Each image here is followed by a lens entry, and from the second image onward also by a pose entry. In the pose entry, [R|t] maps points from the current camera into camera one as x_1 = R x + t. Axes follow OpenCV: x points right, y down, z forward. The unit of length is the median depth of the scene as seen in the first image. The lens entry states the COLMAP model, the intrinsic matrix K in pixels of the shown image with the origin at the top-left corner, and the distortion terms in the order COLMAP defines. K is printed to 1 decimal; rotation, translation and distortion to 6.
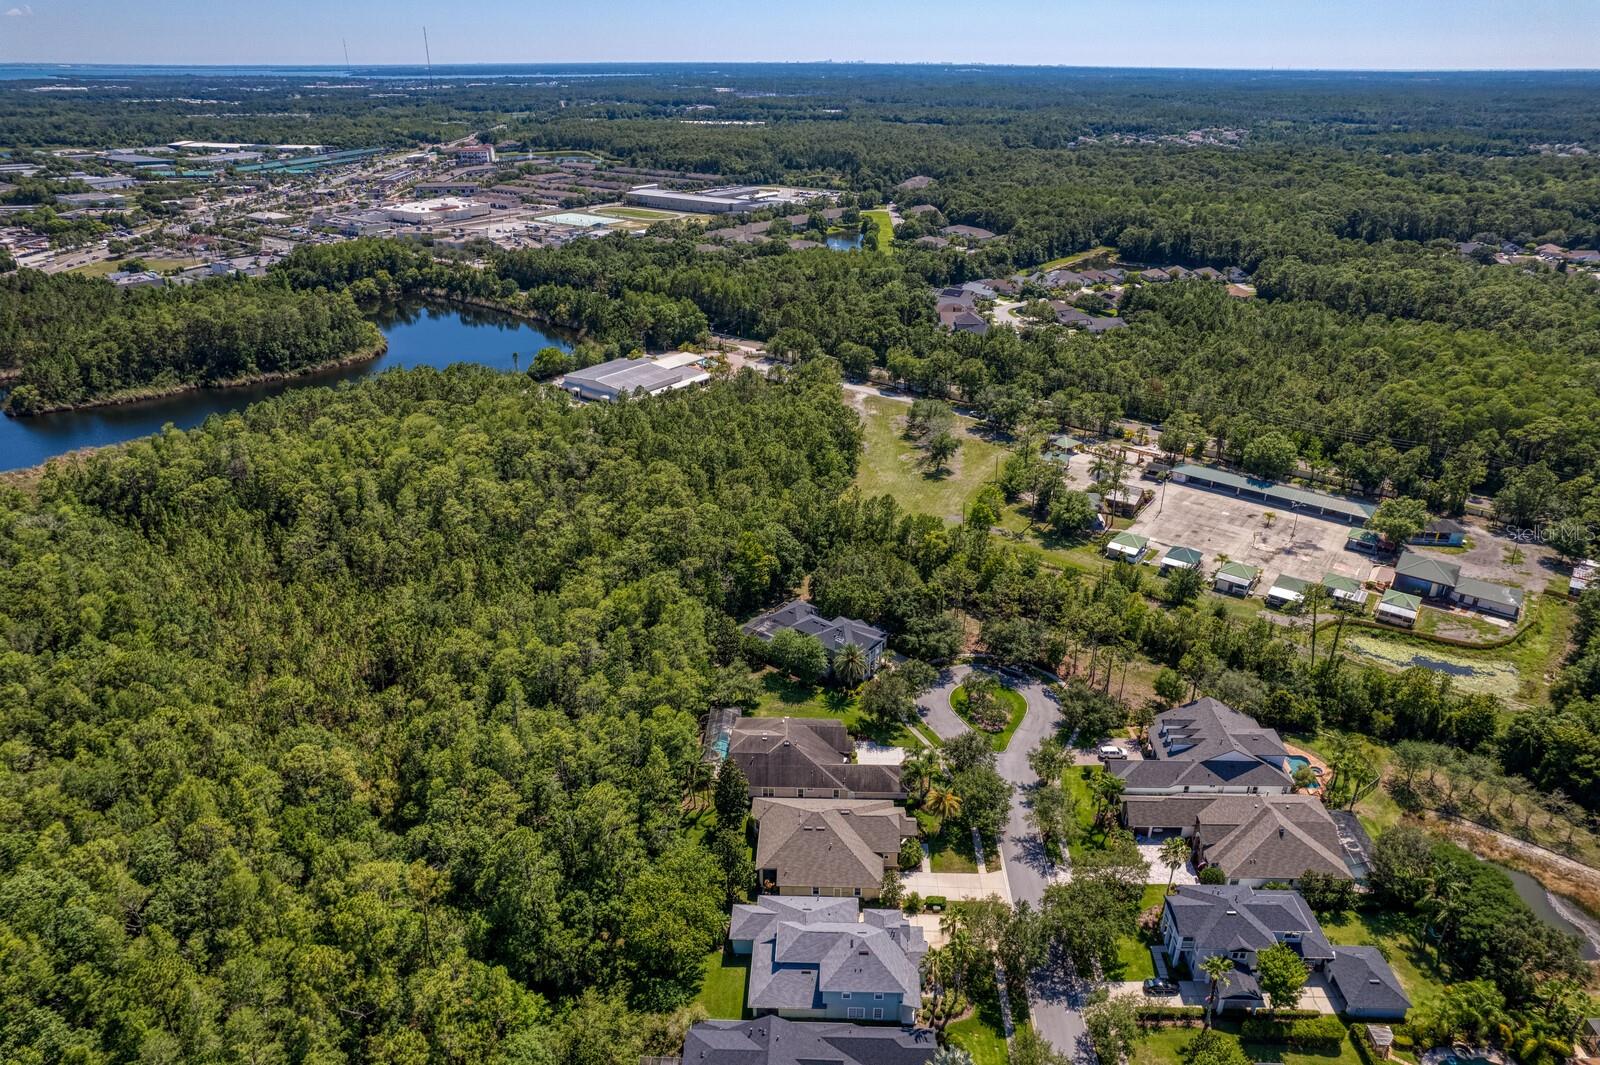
lens RADIAL K [[1028.7, 0, 804.9], [0, 1028.7, 527.0], [0, 0, 1]] dist [-0.077410, 0.073992]
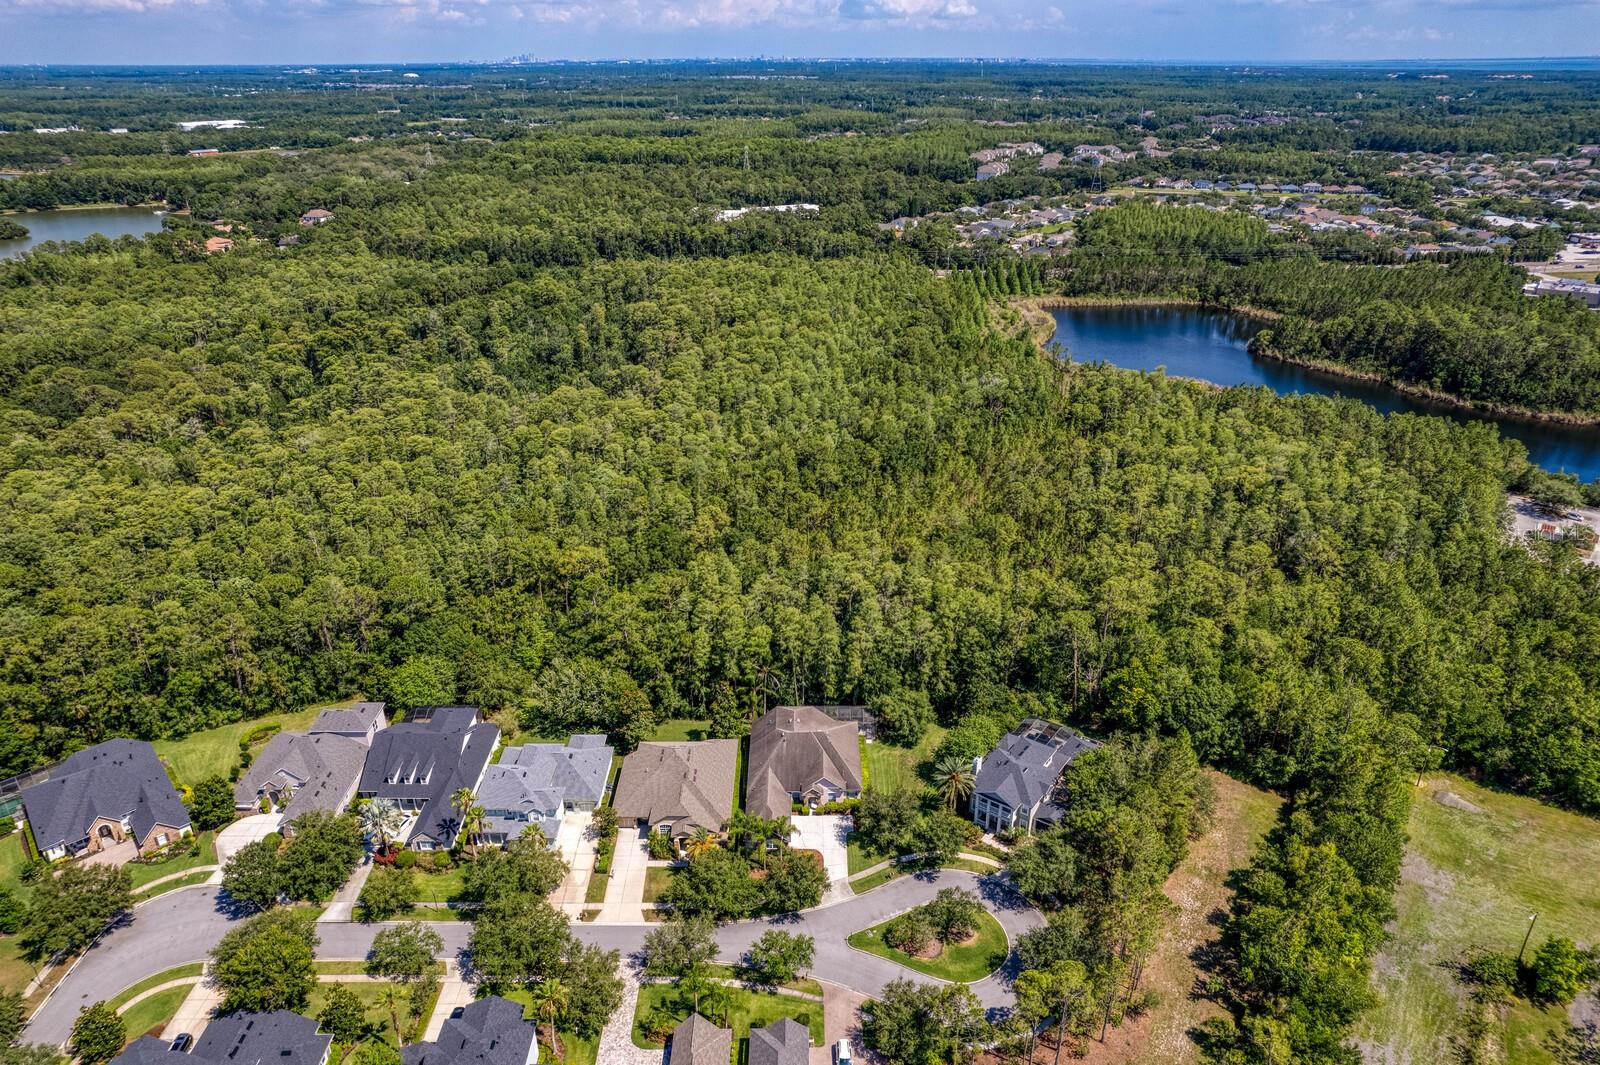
lens RADIAL K [[1029.4, 0, 804.5], [0, 1029.4, 532.1], [0, 0, 1]] dist [-0.070470, 0.065515]
pose [[0.032155, 0.425748, -0.904270, 0.347755], [-0.416241, 0.828252, 0.375156, -0.147575], [0.908686, 0.364331, 0.203846, 0.311478]]
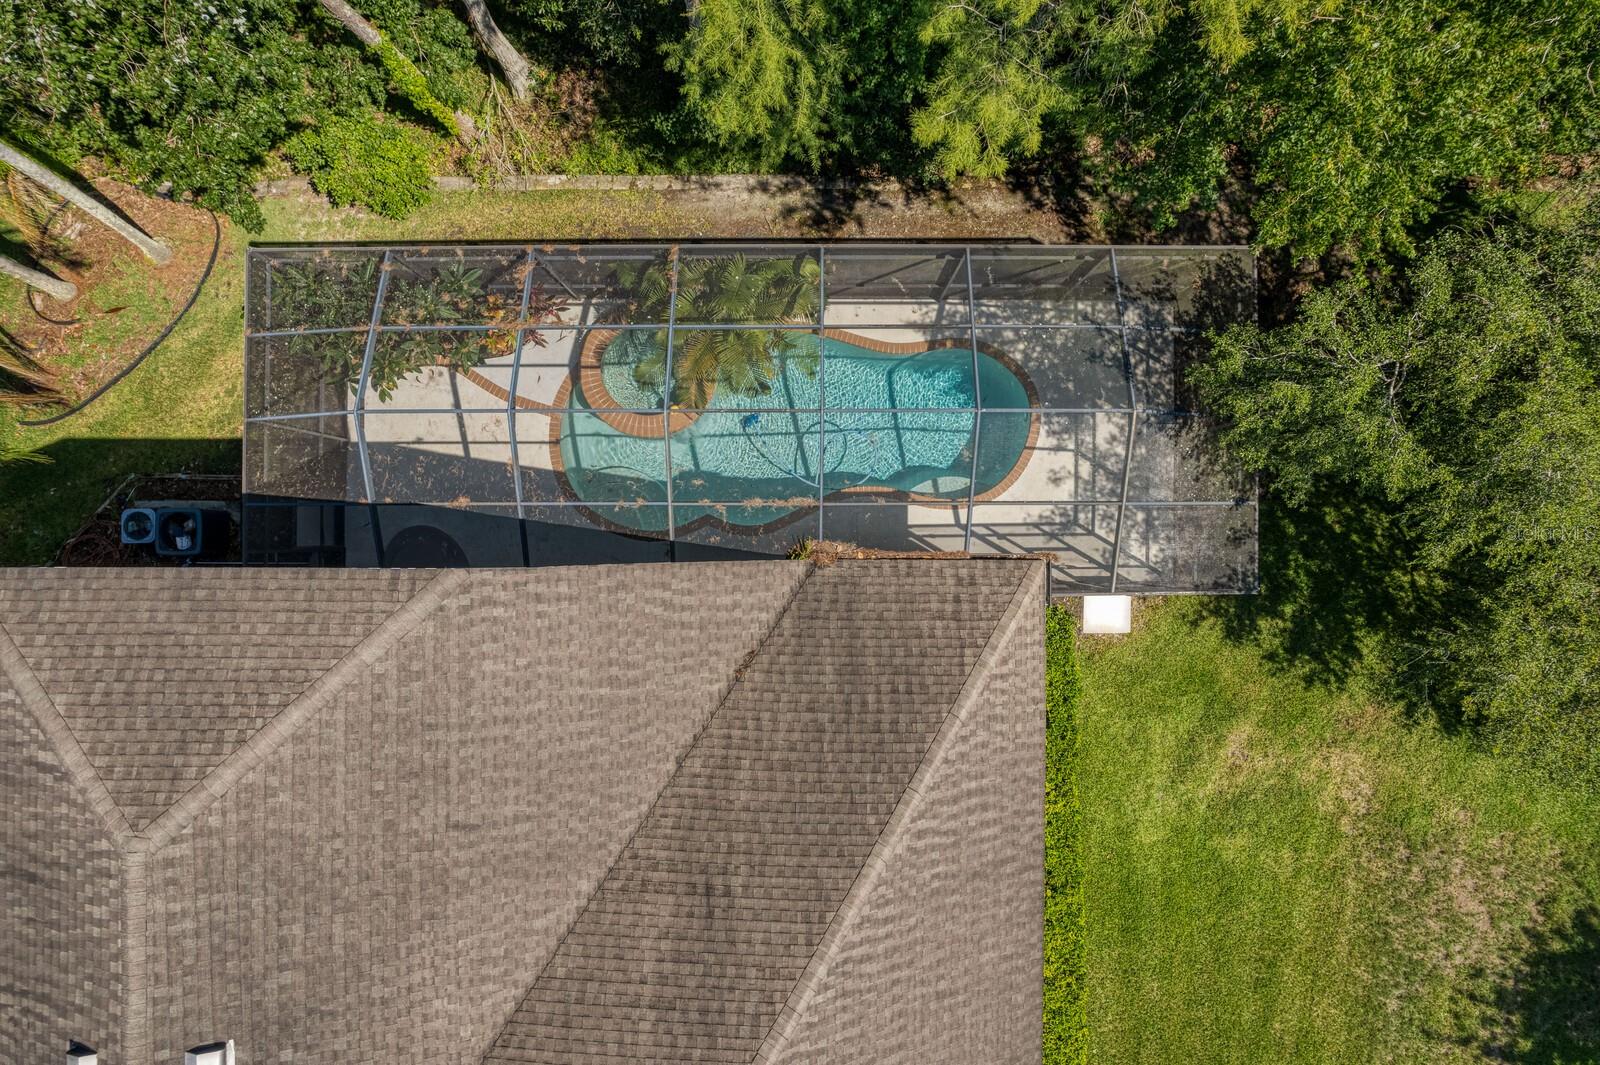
lens RADIAL K [[1021.6, 0, 806.1], [0, 1021.6, 533.5], [0, 0, 1]] dist [-0.078733, 0.072492]
pose [[0.027964, 0.999599, -0.004435, -0.031797], [-0.423583, 0.015869, 0.905718, 0.053116], [0.905426, -0.023448, 0.423857, 0.432368]]
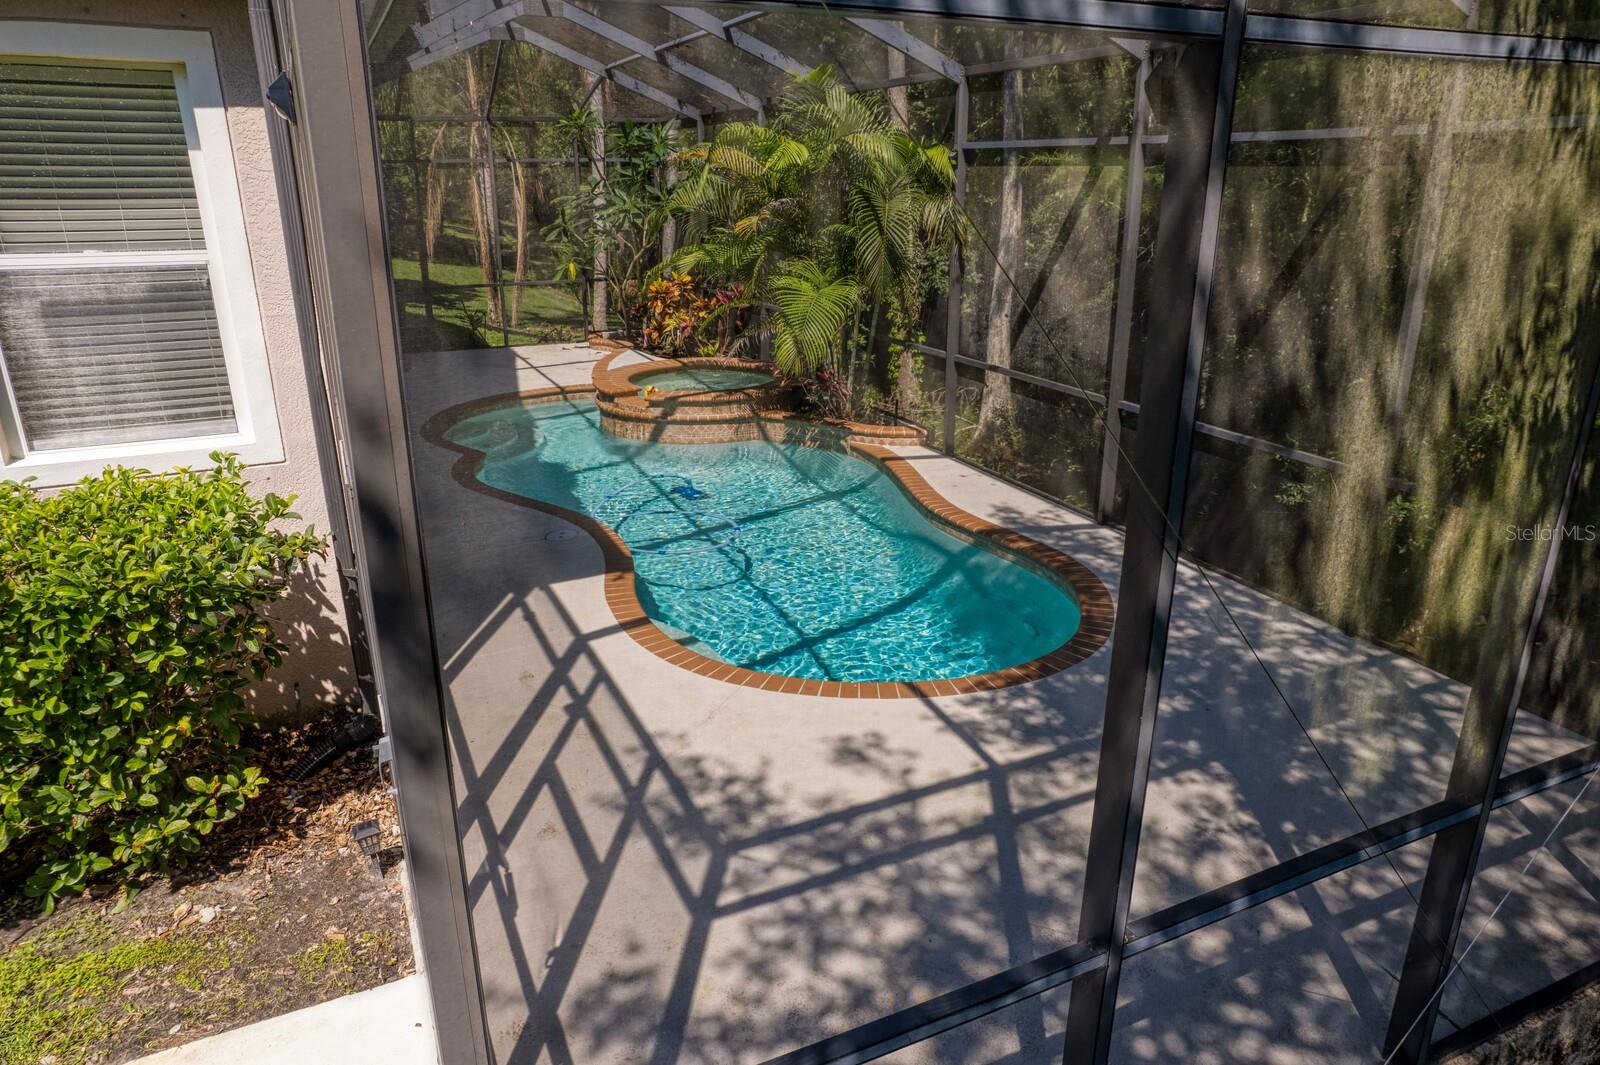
lens RADIAL K [[1021.6, 0, 806.1], [0, 1021.6, 533.5], [0, 0, 1]] dist [-0.078733, 0.072492]
pose [[-0.887537, 0.212094, -0.409016, -0.029400], [-0.136381, 0.727023, 0.672932, 0.081974], [0.440088, 0.653034, -0.616335, 0.469441]]
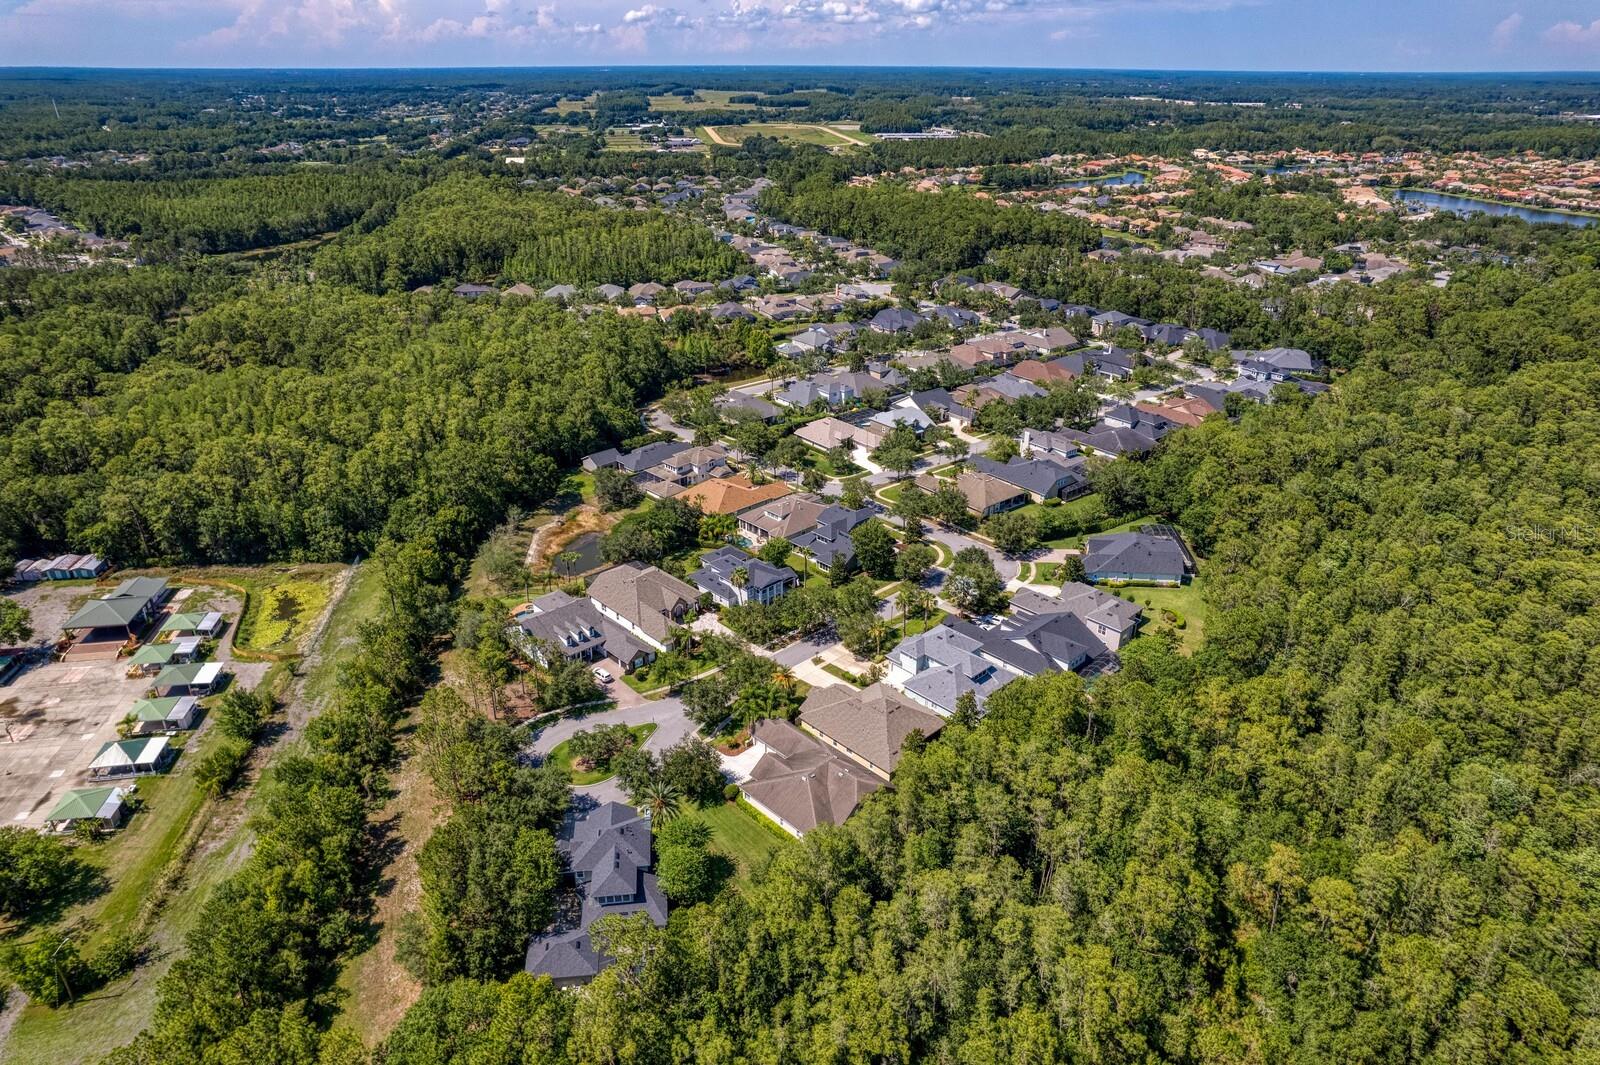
lens RADIAL K [[1028.7, 0, 804.9], [0, 1028.7, 527.0], [0, 0, 1]] dist [-0.077410, 0.073992]
pose [[-0.714598, -0.298216, 0.632785, -0.237114], [0.288643, 0.698284, 0.655046, -0.256494], [-0.637209, 0.650743, -0.412914, 0.543142]]
